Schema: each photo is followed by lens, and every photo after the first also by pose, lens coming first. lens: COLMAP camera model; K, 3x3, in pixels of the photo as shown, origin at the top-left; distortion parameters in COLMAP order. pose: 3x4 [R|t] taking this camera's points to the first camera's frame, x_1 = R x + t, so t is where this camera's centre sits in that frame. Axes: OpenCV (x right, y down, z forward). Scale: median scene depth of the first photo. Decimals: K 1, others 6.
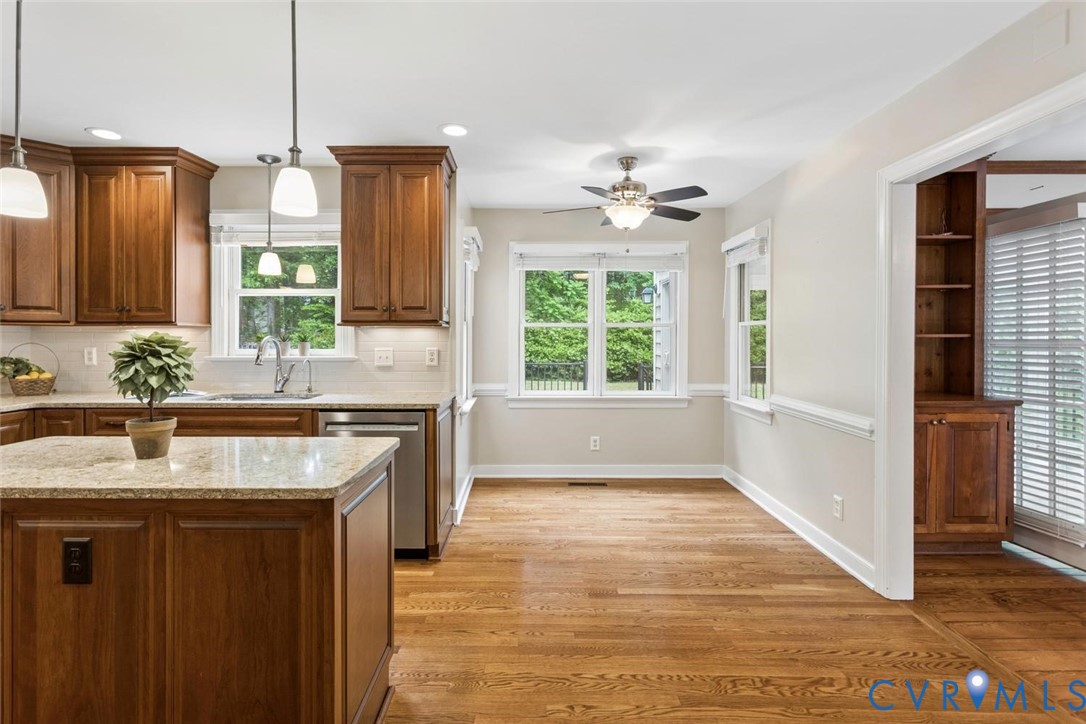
lens RADIAL K [[517.4, 0, 523.0], [0, 517.4, 345.5], [0, 0, 1]] dist [-0.003097, 0.001220]
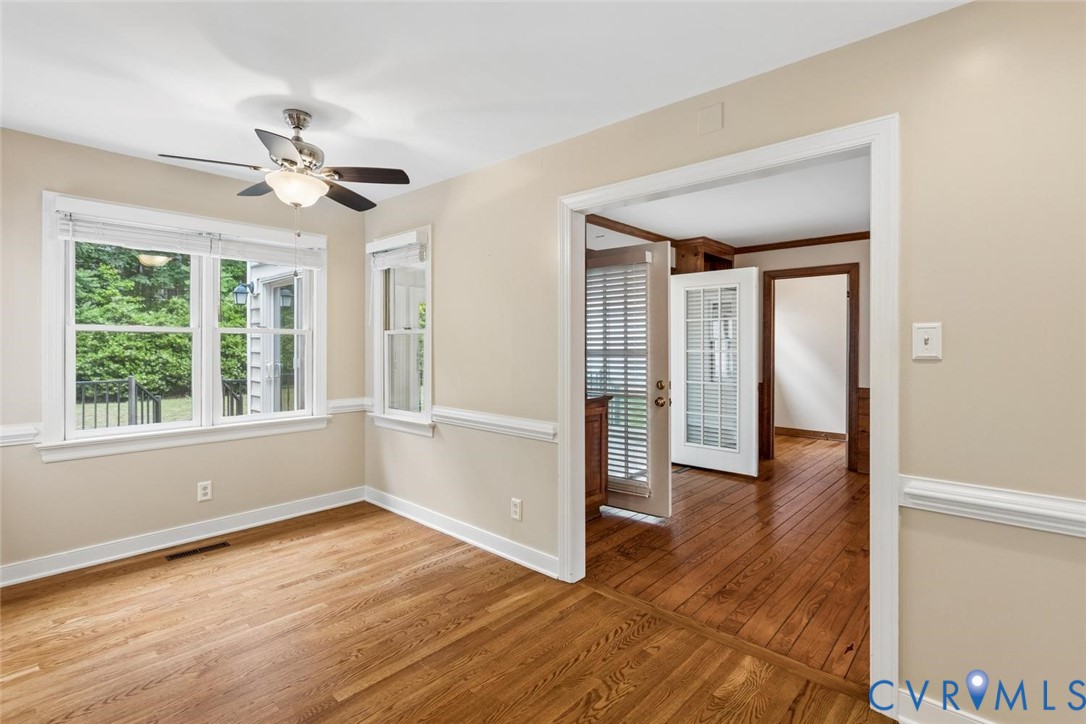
lens RADIAL K [[517.4, 0, 540.7], [0, 517.4, 350.3], [0, 0, 1]] dist [-0.003097, 0.001220]
pose [[0.671832, -0.006080, 0.740679, -0.123192], [0.009518, 0.999955, -0.000425, -0.009074], [-0.740643, 0.007336, 0.671859, 0.229708]]
